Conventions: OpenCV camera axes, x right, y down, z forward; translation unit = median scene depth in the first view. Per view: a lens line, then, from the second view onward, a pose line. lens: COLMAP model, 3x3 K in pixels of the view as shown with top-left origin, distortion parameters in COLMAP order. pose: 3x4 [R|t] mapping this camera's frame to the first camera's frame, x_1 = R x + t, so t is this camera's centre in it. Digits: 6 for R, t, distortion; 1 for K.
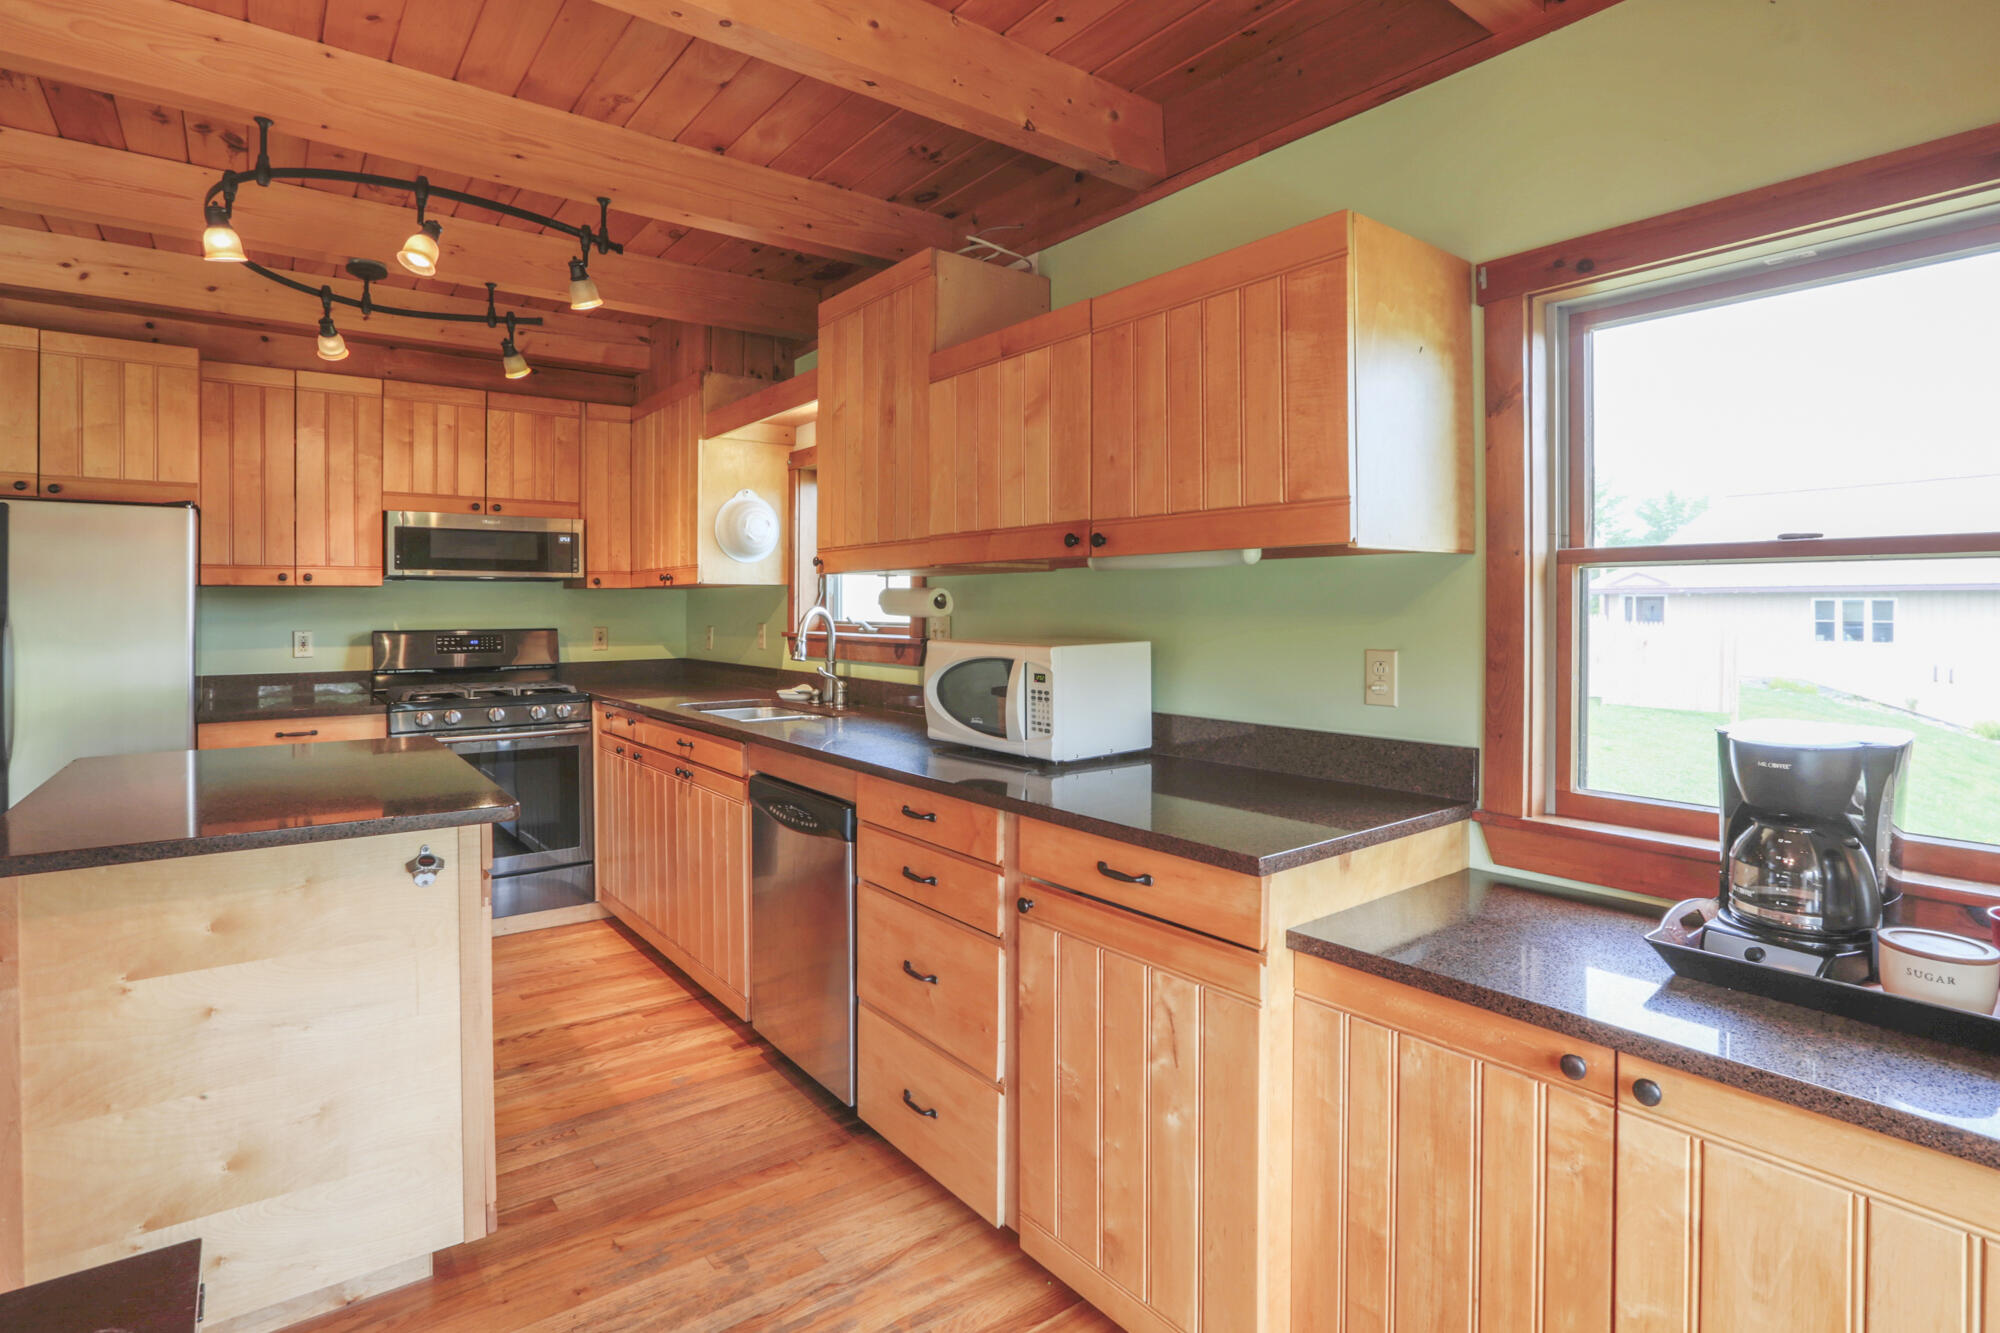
lens RADIAL K [[982.3, 0, 997.4], [0, 982.3, 622.0], [0, 0, 1]] dist [-0.002250, -0.000349]
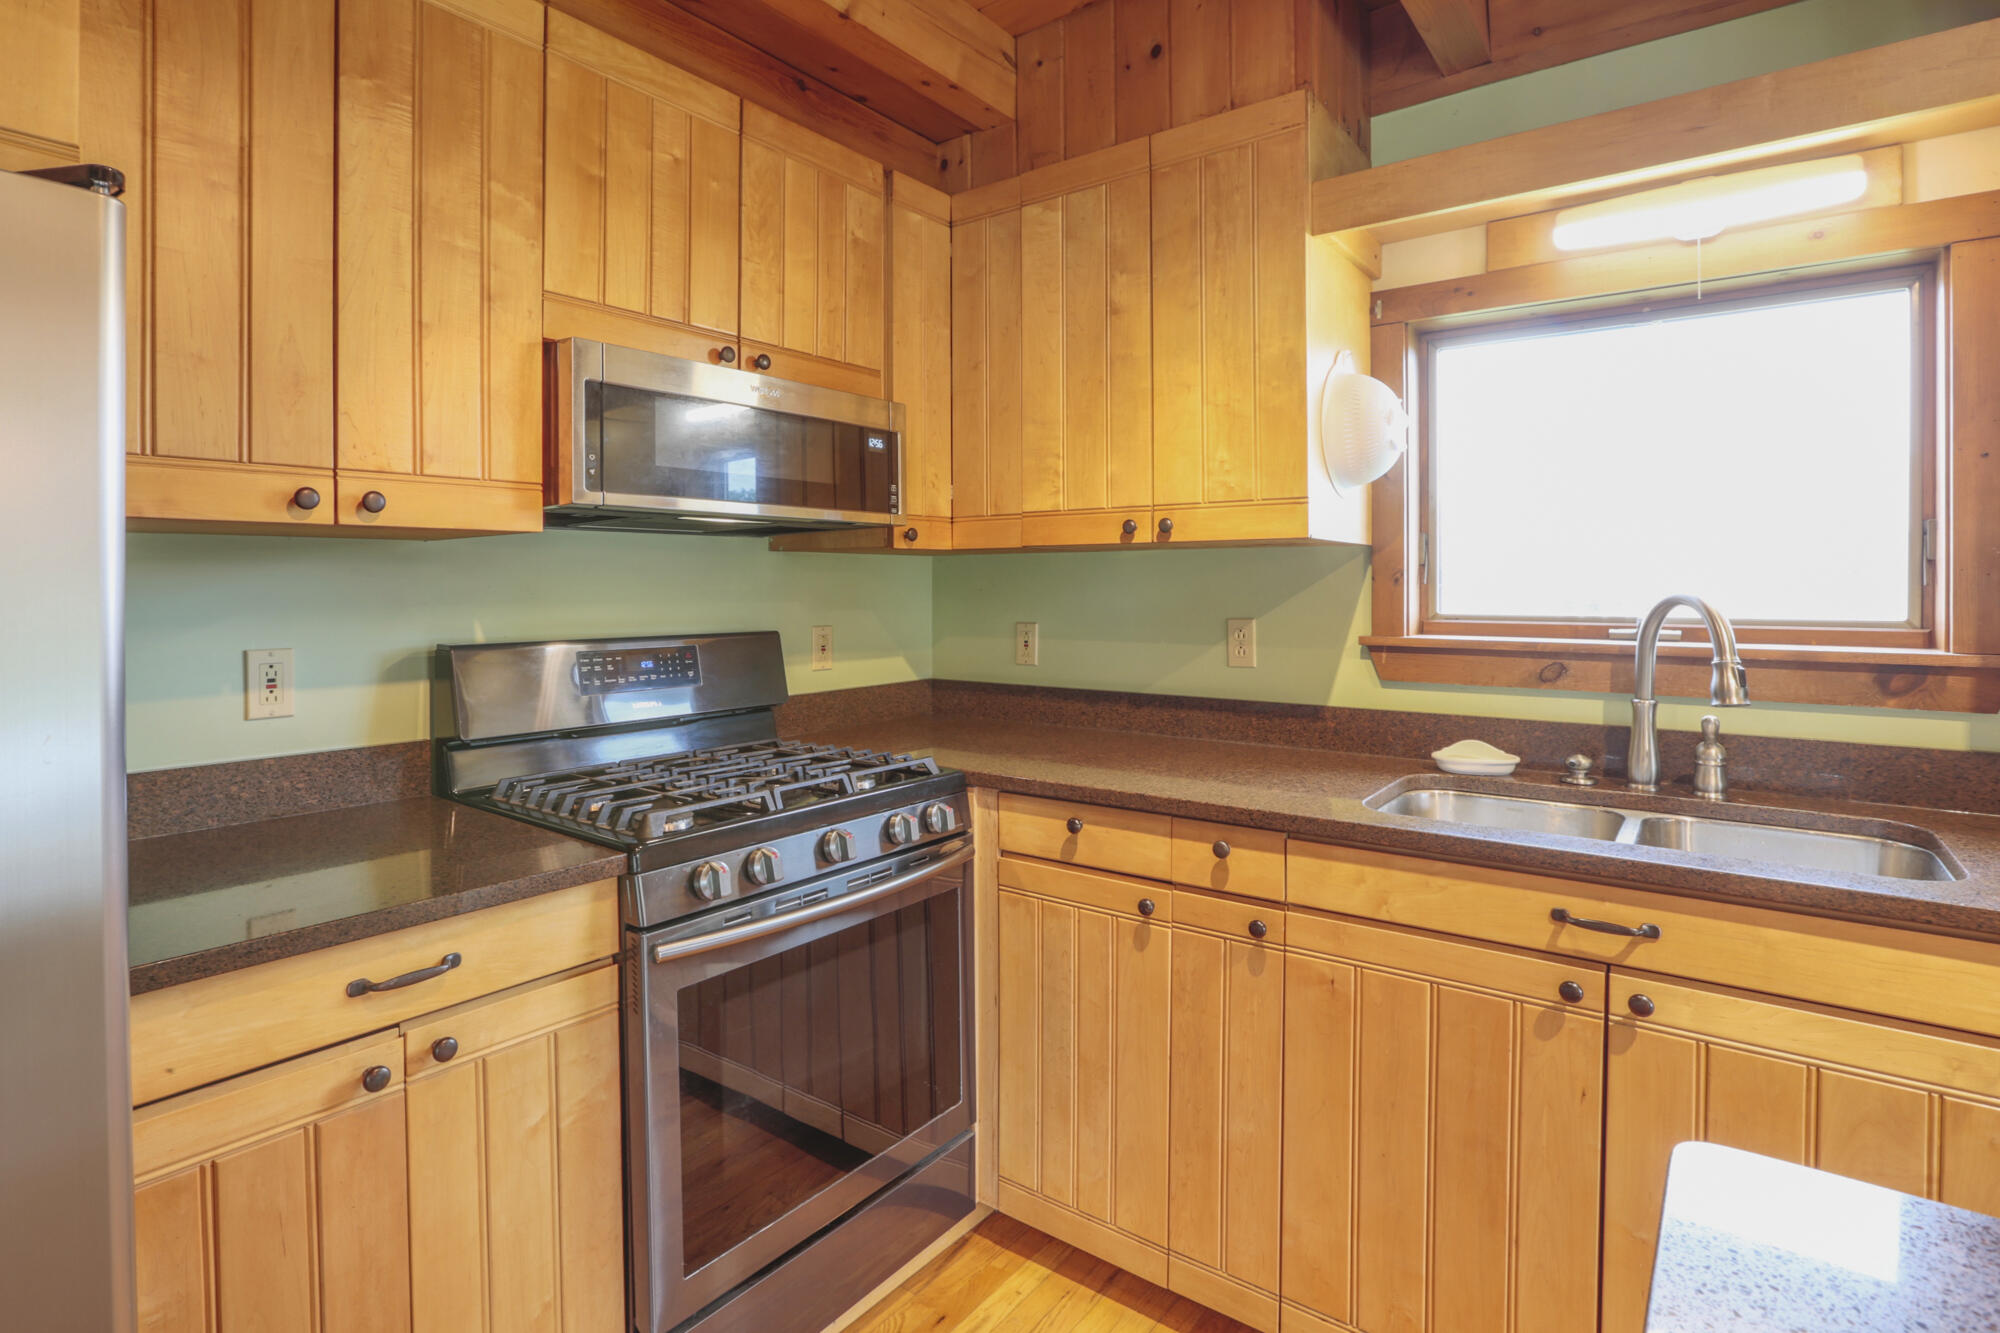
lens RADIAL K [[990.0, 0, 1004.2], [0, 990.0, 596.9], [0, 0, 1]] dist [-0.025493, 0.000088]
pose [[0.957418, -0.000851, 0.288705, -0.557443], [0.002333, 0.999986, -0.004790, -0.008923], [-0.288697, 0.005260, 0.957406, 0.568249]]
